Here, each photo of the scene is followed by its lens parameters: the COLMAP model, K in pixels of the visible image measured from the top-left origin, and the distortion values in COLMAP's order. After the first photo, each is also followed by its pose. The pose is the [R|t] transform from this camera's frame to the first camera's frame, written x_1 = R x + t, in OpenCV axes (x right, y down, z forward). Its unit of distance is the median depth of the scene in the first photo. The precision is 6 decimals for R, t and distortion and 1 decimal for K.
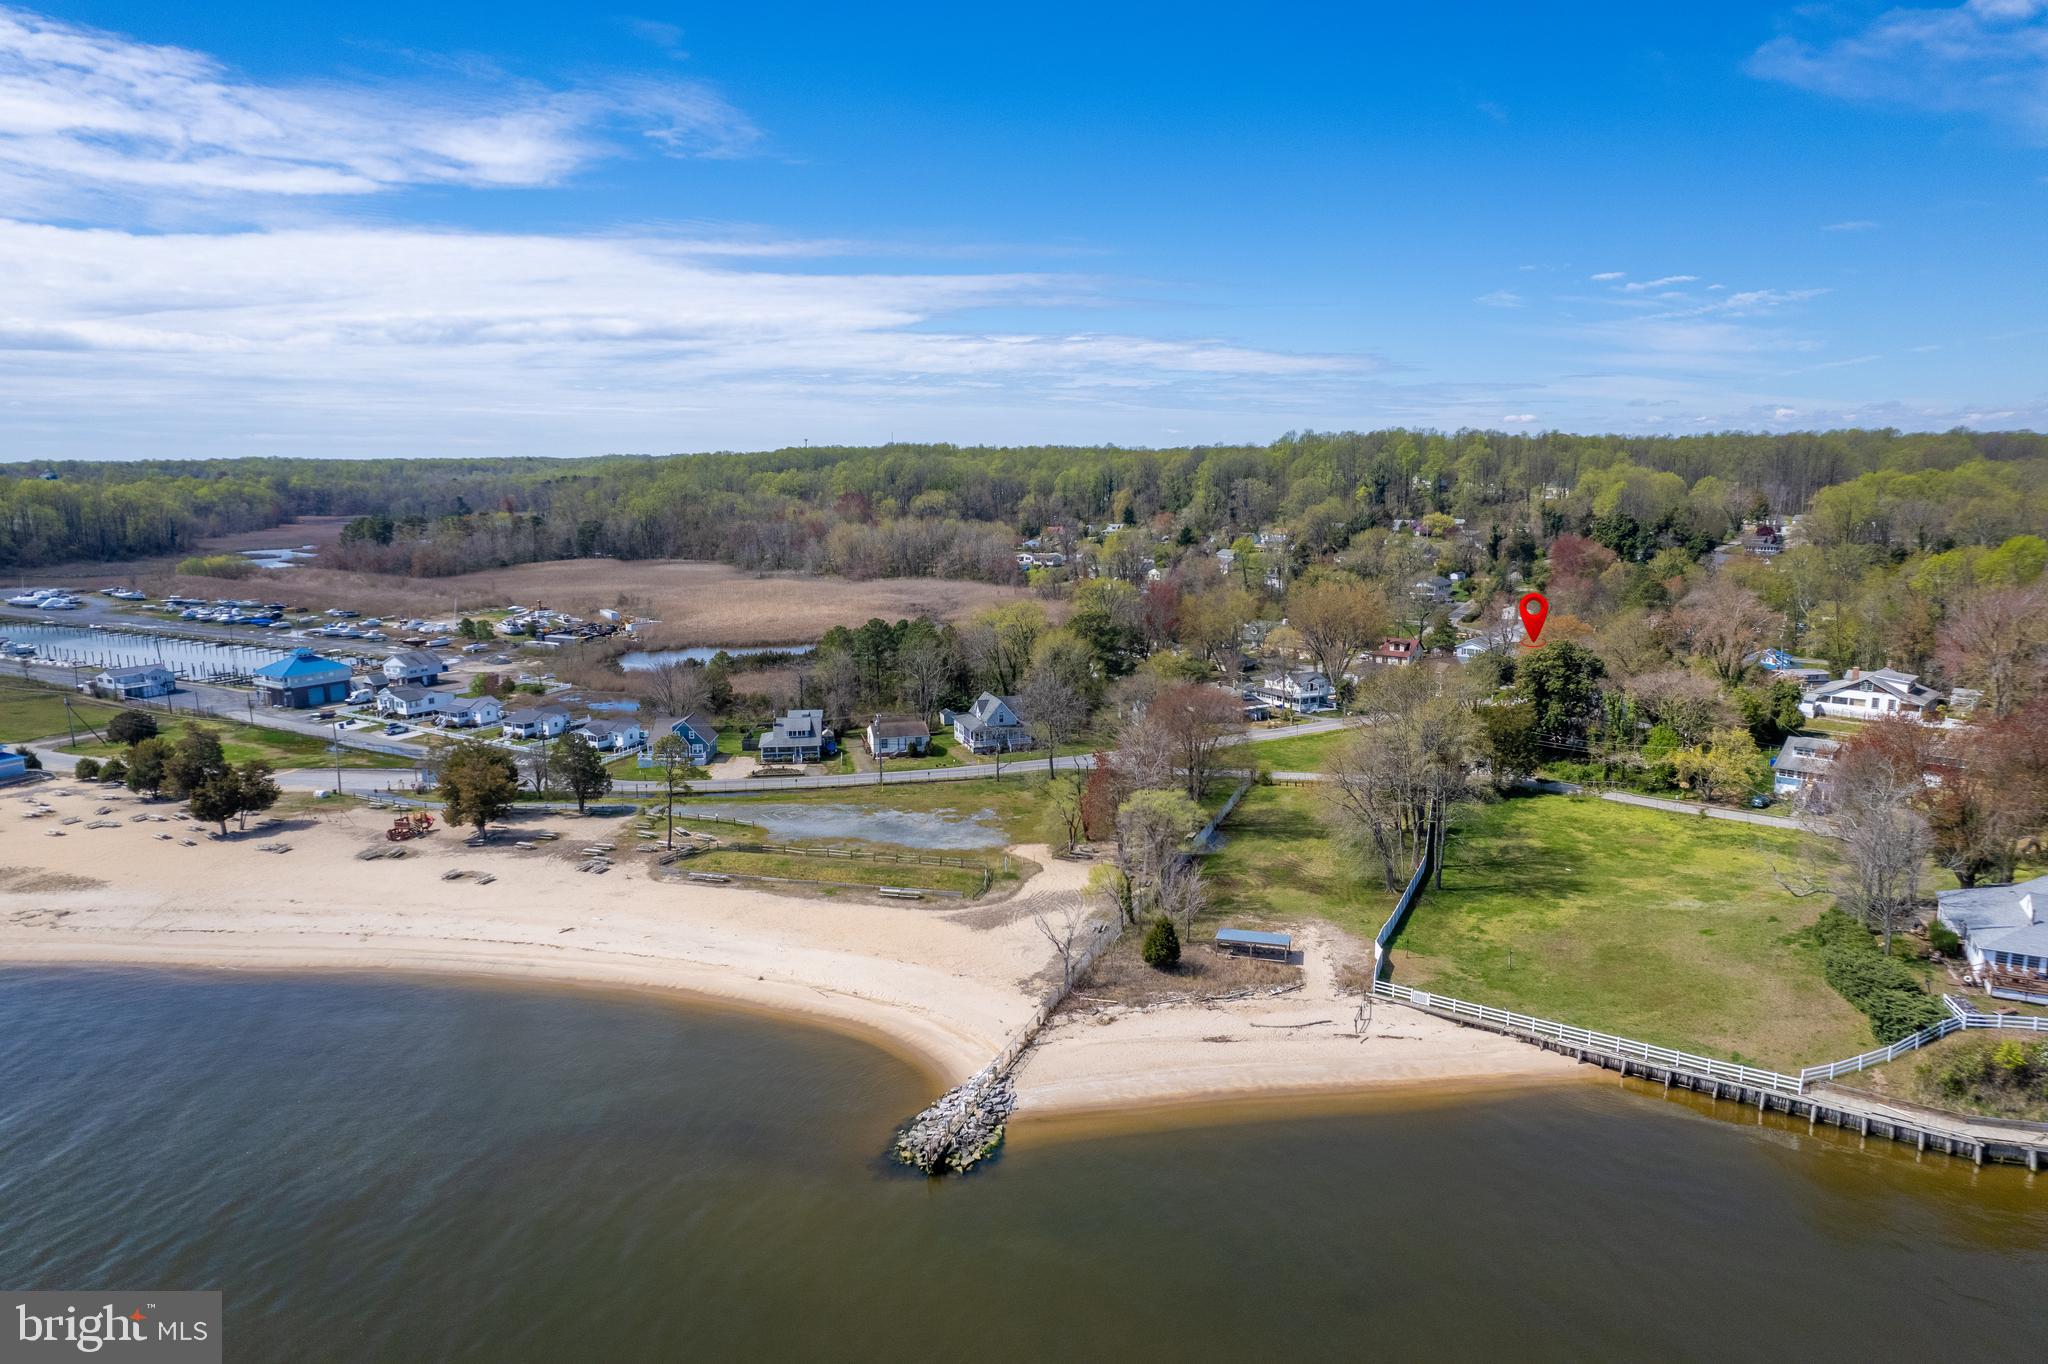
lens RADIAL K [[1308.4, 0, 1027.9], [0, 1308.4, 687.3], [0, 0, 1]] dist [-0.077182, 0.069891]
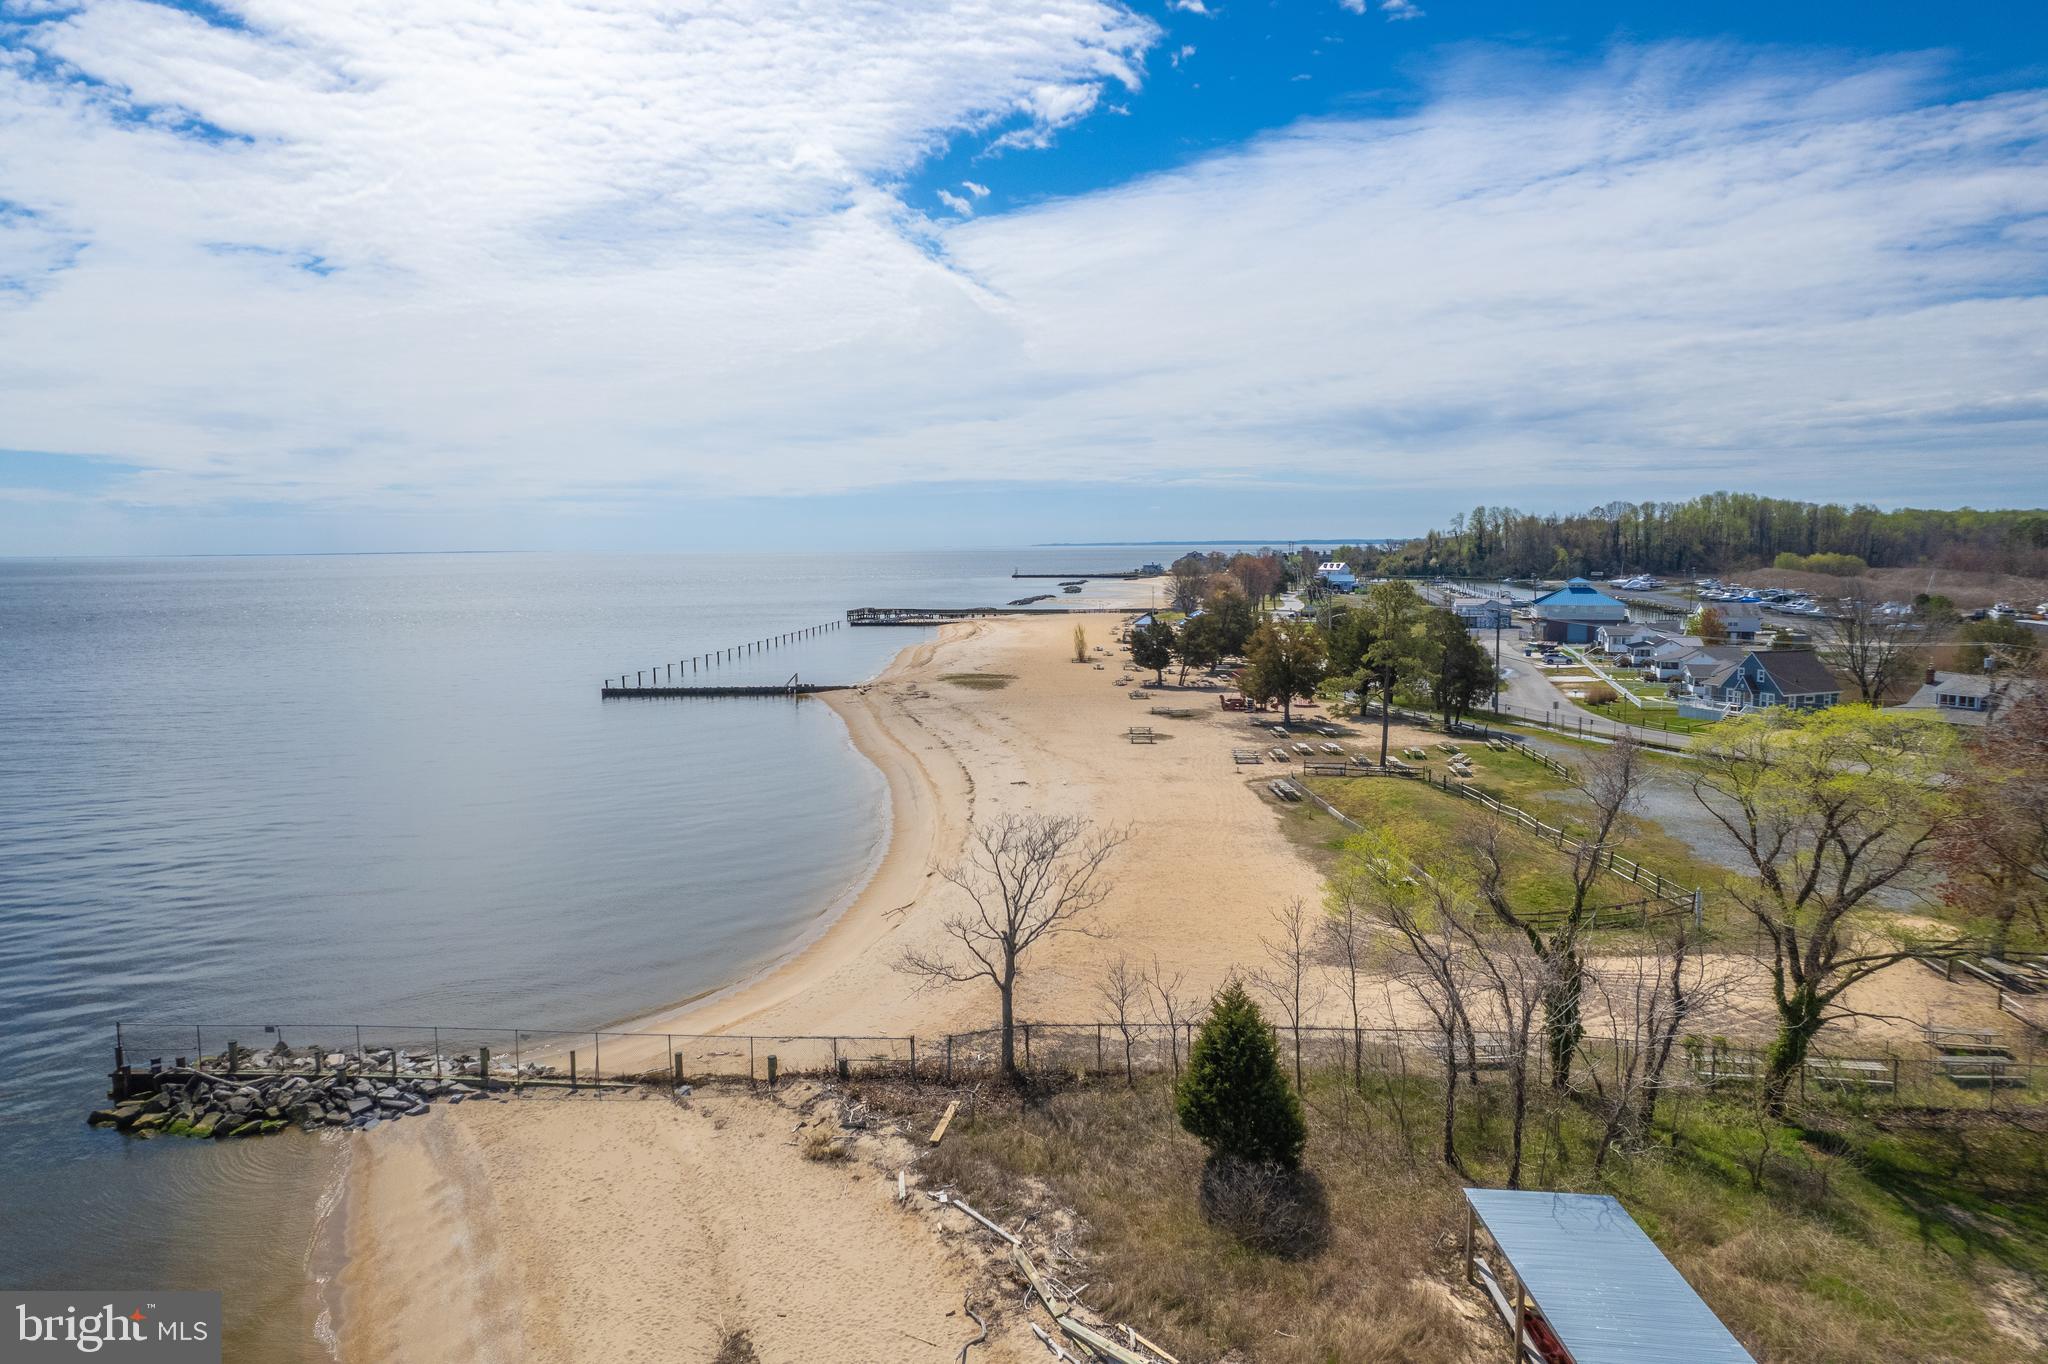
lens RADIAL K [[1308.4, 0, 1027.9], [0, 1308.4, 687.3], [0, 0, 1]] dist [-0.077182, 0.069891]
pose [[0.284223, 0.110561, -0.952362, 0.273166], [-0.151467, 0.986032, 0.069266, 0.066531], [0.946718, 0.124565, 0.296999, 0.634595]]
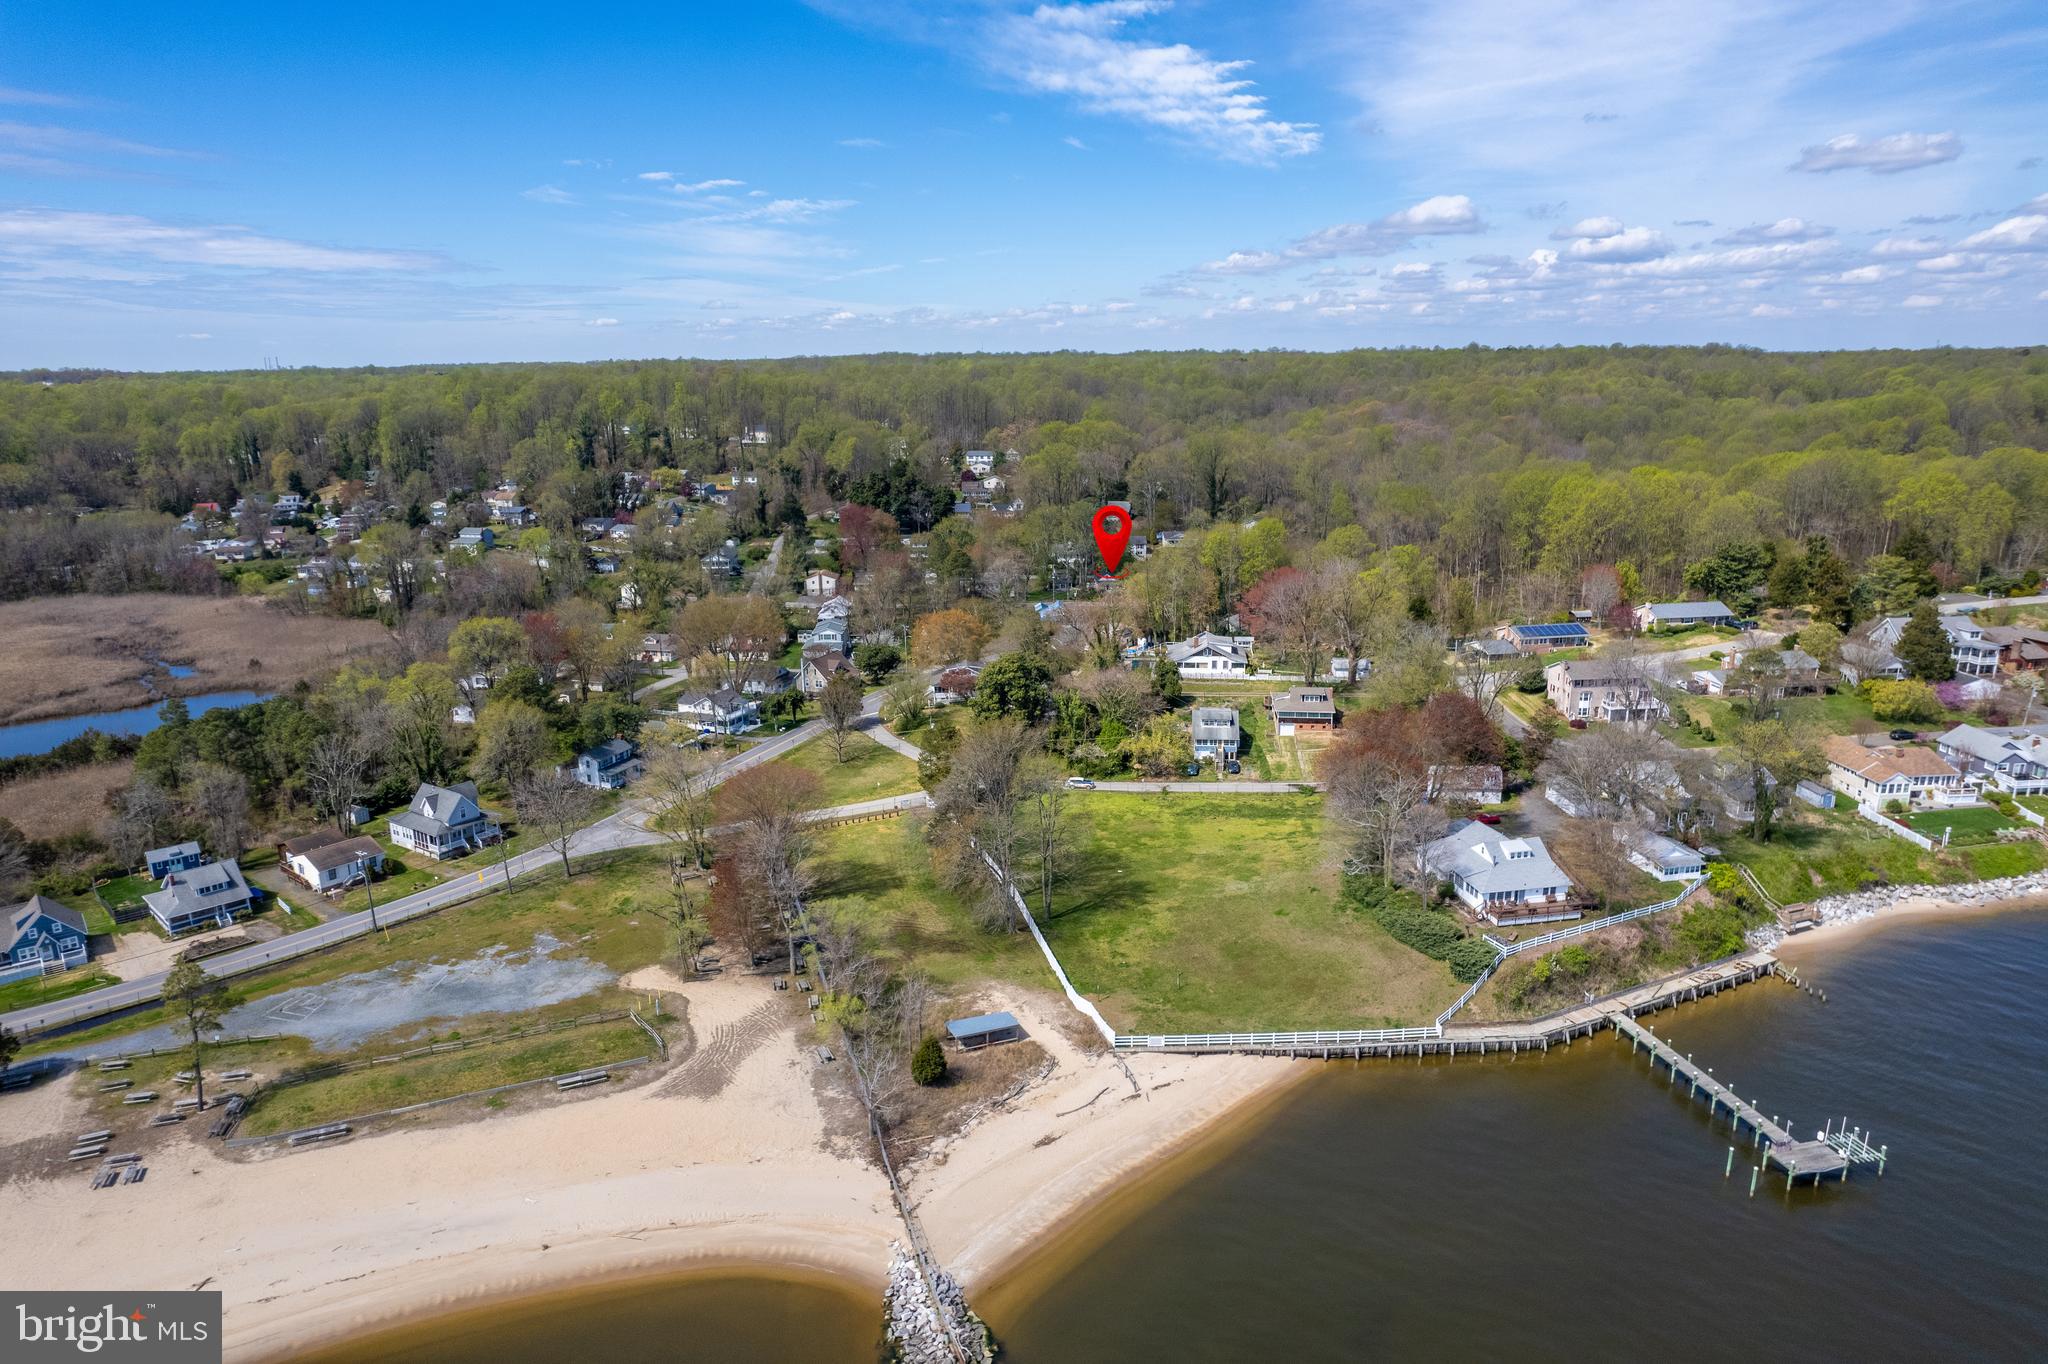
lens RADIAL K [[1308.4, 0, 1027.9], [0, 1308.4, 687.3], [0, 0, 1]] dist [-0.077182, 0.069891]
pose [[0.787277, -0.155299, 0.596721, -0.300445], [0.112779, 0.987705, 0.108260, -0.147756], [-0.606197, -0.017934, 0.795112, 0.101391]]
